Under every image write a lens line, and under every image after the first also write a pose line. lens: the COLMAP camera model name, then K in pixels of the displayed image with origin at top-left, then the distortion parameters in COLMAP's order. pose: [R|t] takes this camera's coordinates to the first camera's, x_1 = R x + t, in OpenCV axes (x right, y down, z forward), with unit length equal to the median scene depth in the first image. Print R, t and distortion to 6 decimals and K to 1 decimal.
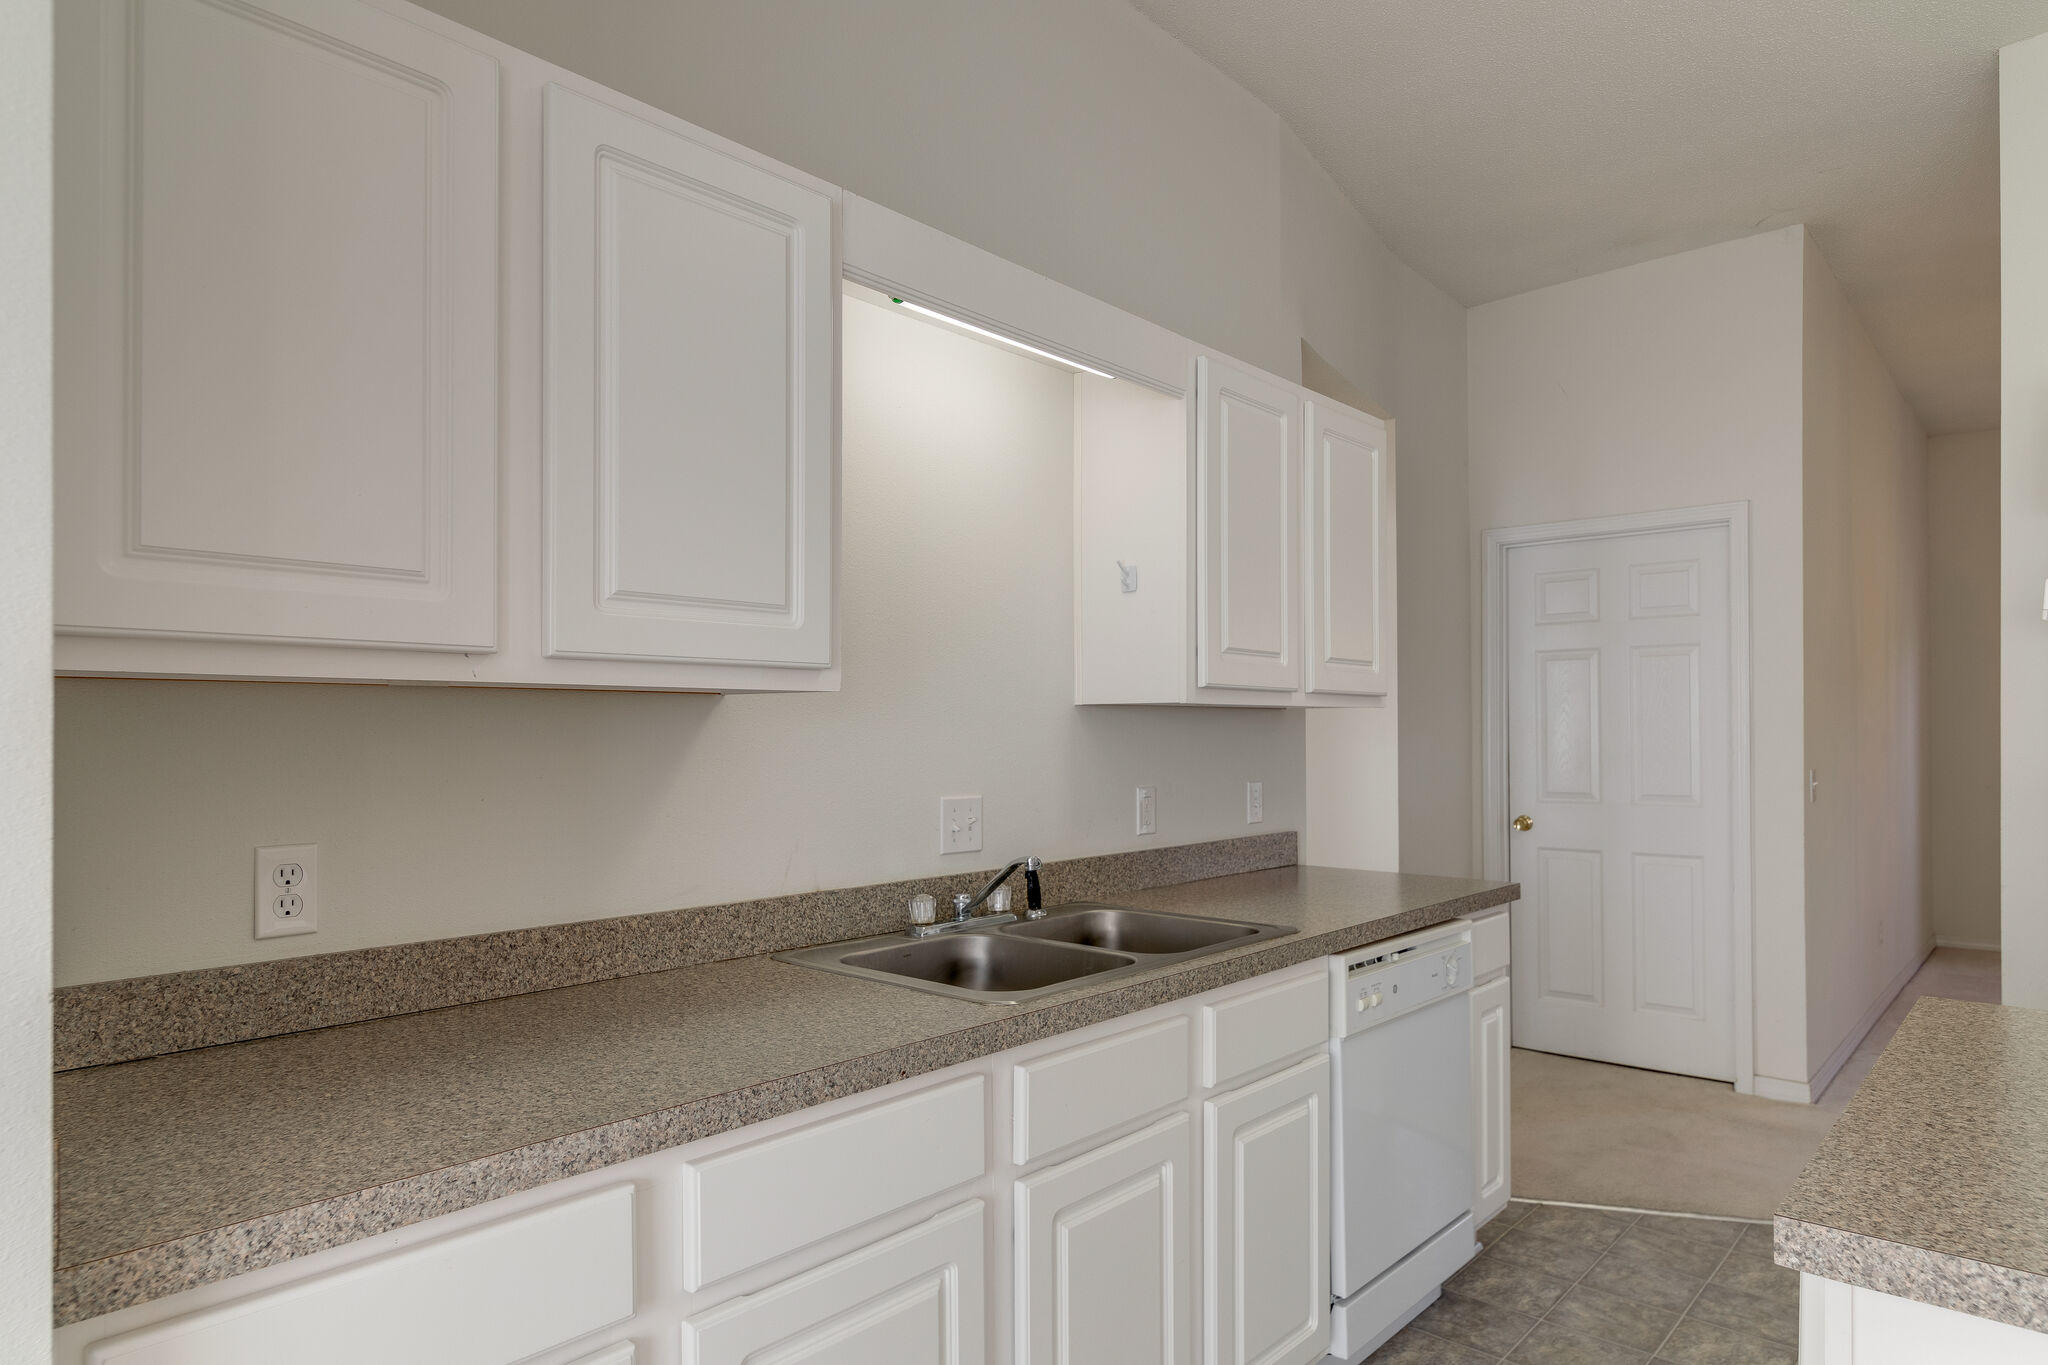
lens RADIAL K [[1182.7, 0, 1045.3], [0, 1182.7, 722.1], [0, 0, 1]] dist [-0.003026, -0.002229]
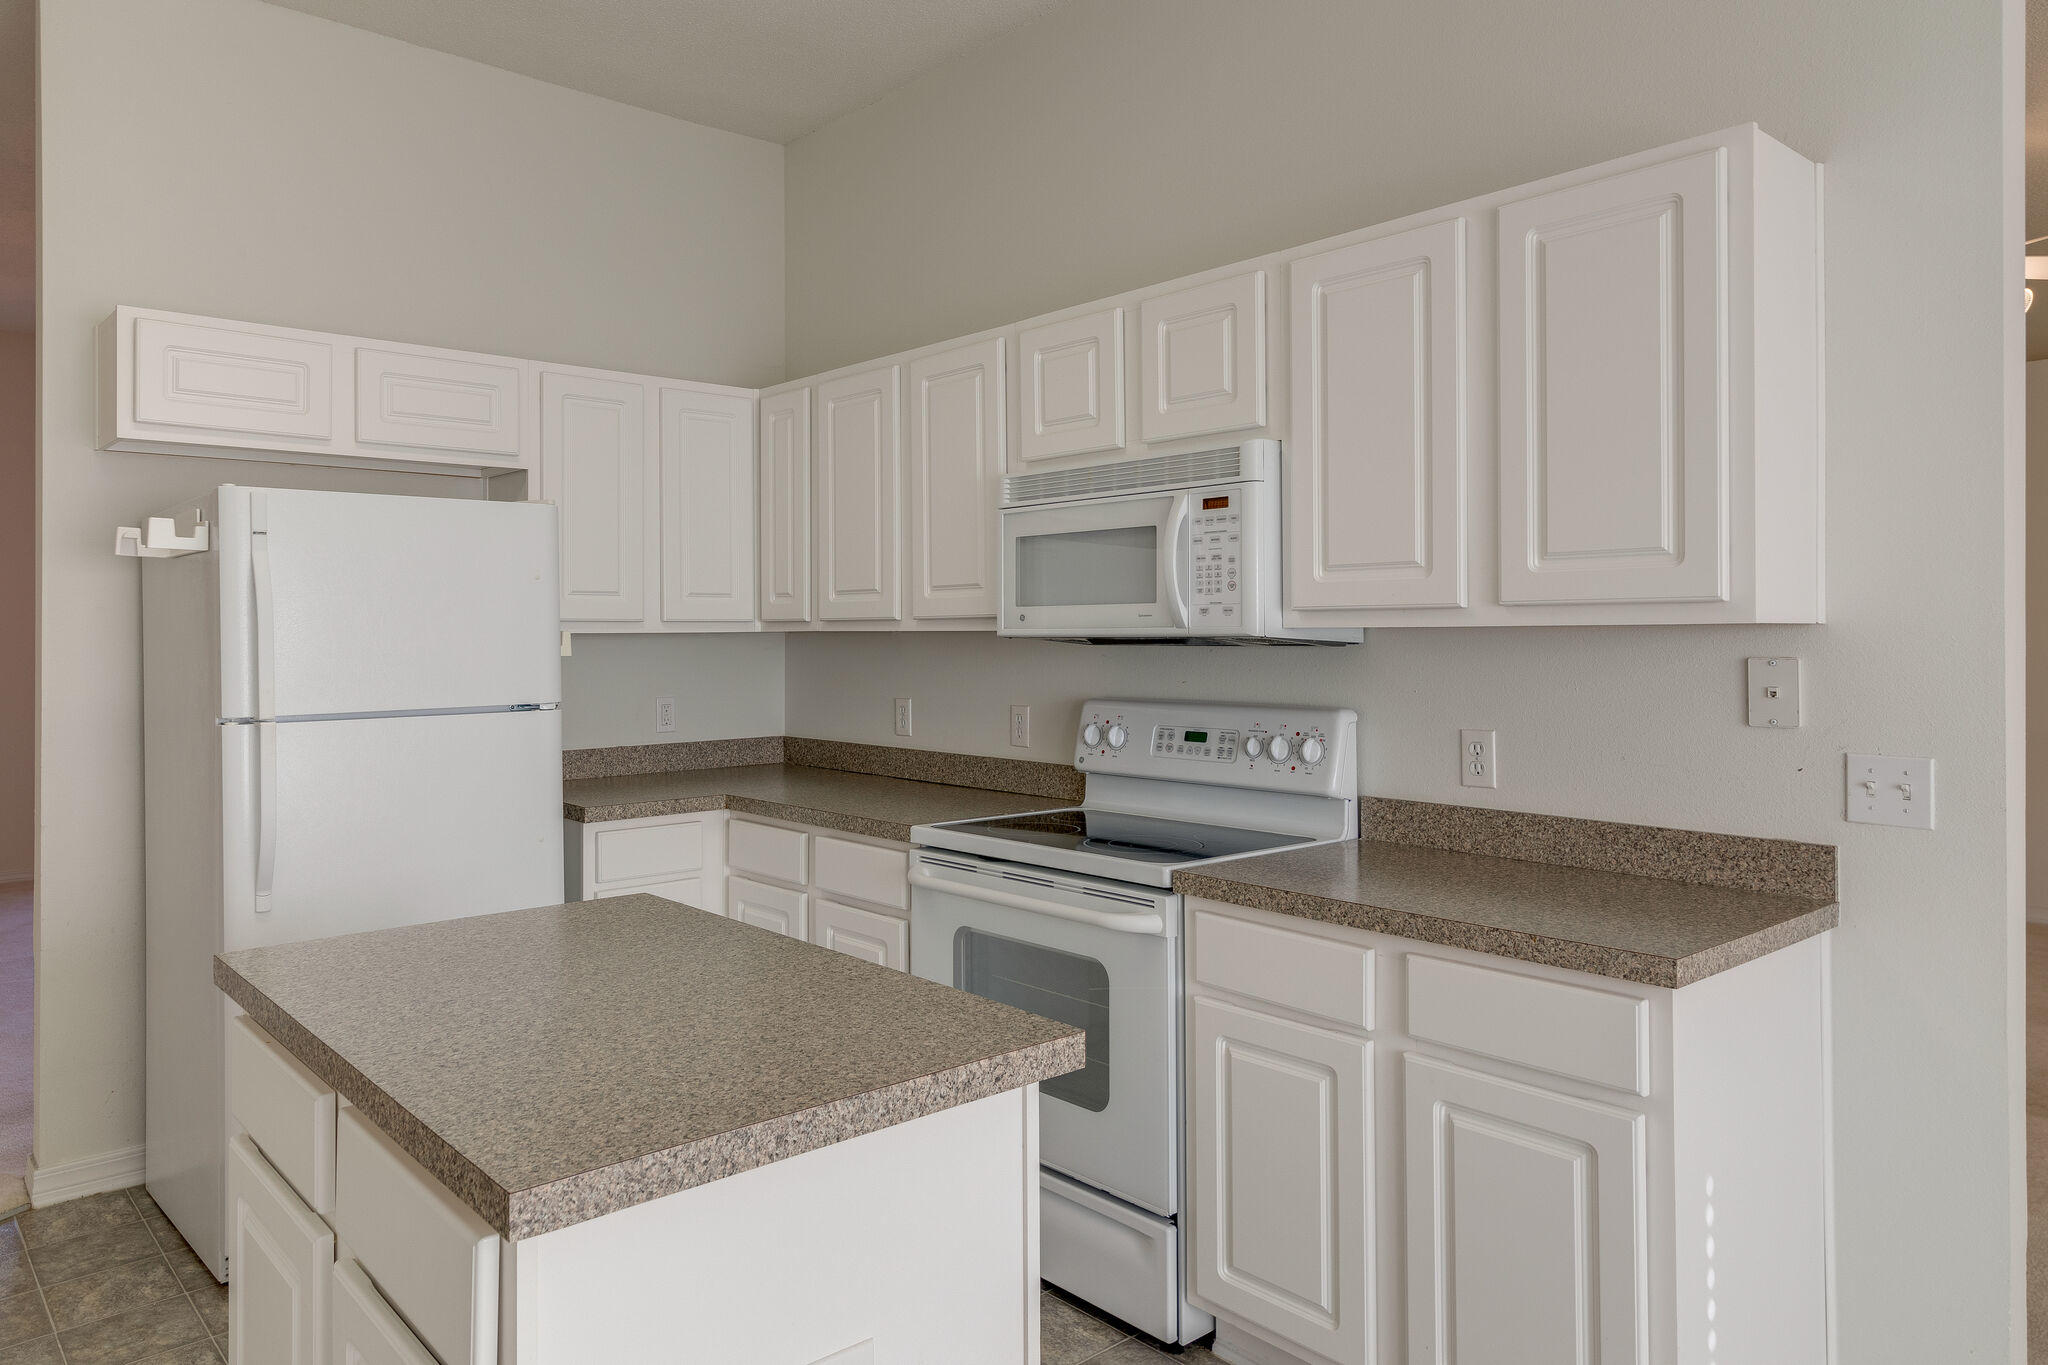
lens RADIAL K [[1329.2, 0, 863.6], [0, 1329.2, 635.4], [0, 0, 1]] dist [0.020370, 0.001549]
pose [[0.177406, -0.002091, 0.984135, -0.180588], [-0.001241, 0.999996, 0.002348, -0.024843], [-0.984137, -0.001638, 0.177403, 0.202877]]
